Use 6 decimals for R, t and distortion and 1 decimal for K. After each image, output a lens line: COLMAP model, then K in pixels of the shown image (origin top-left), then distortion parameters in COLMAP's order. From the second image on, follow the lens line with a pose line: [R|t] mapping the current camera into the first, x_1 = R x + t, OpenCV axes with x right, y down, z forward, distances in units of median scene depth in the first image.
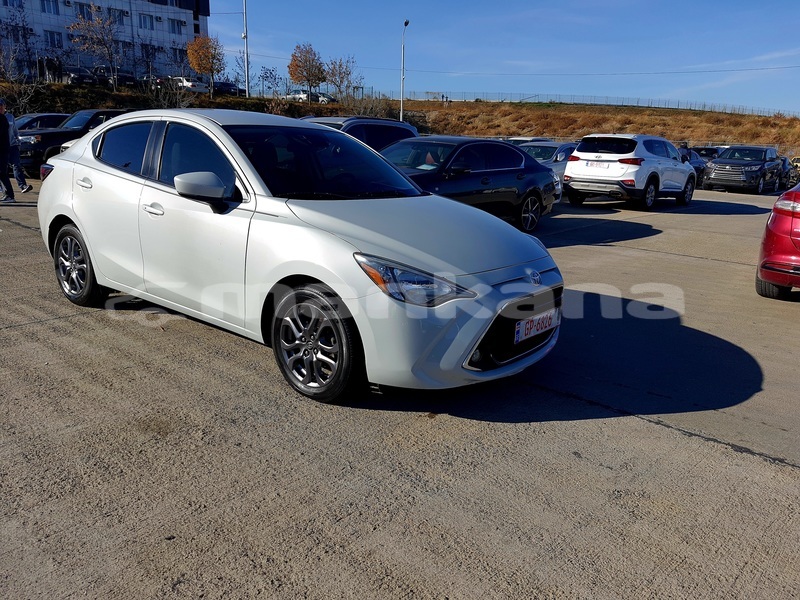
lens RADIAL K [[624.9, 0, 396.4], [0, 624.9, 321.2], [0, 0, 1]] dist [0.031784, -0.049114]
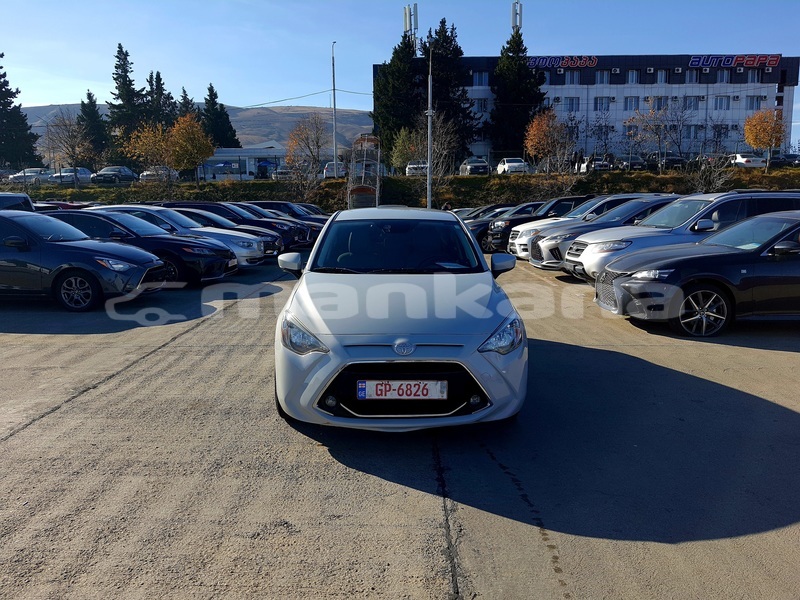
lens RADIAL K [[624.9, 0, 396.4], [0, 624.9, 321.2], [0, 0, 1]] dist [0.031784, -0.049114]
pose [[0.645564, 0.093387, -0.757975, 0.078650], [-0.182298, 0.982649, -0.034195, -0.005664], [0.741630, 0.160252, 0.651387, 0.019516]]
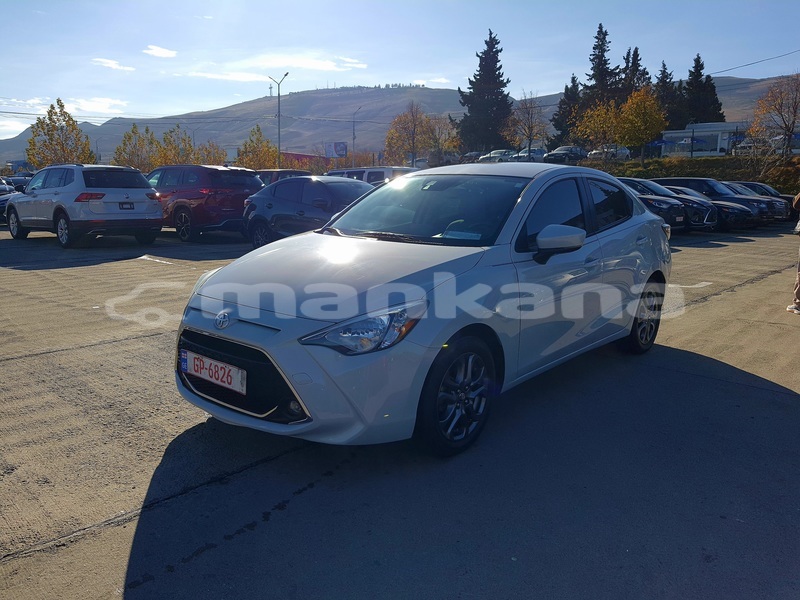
lens RADIAL K [[624.3, 0, 396.6], [0, 624.3, 323.4], [0, 0, 1]] dist [0.017295, -0.046856]
pose [[-0.033051, 0.172670, -0.984425, 0.081719], [-0.292349, 0.940213, 0.174730, -0.022031], [0.955740, 0.293571, 0.019405, 0.091834]]
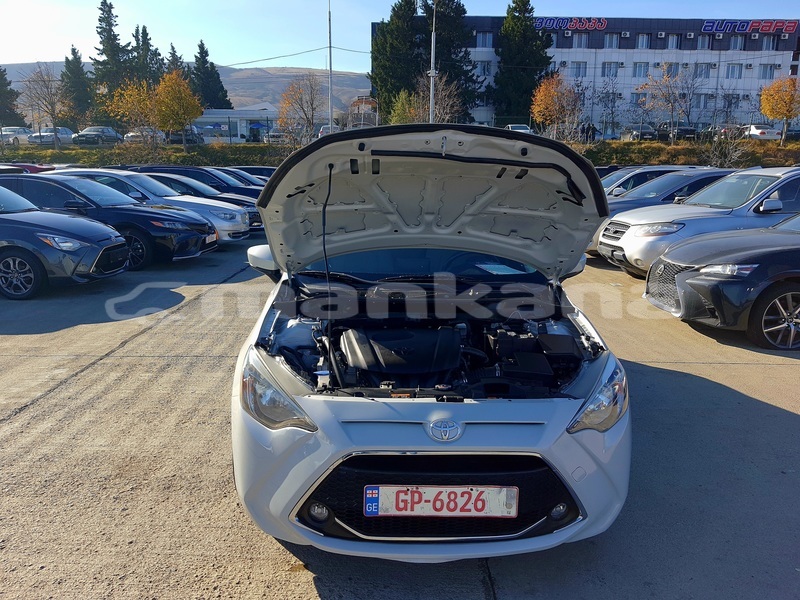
lens RADIAL K [[624.9, 0, 396.4], [0, 624.9, 321.2], [0, 0, 1]] dist [0.031784, -0.049114]
pose [[0.651194, 0.140865, -0.745723, 0.049340], [-0.196748, 0.980363, 0.013380, -0.013458], [0.732964, 0.138007, 0.666122, 0.038510]]
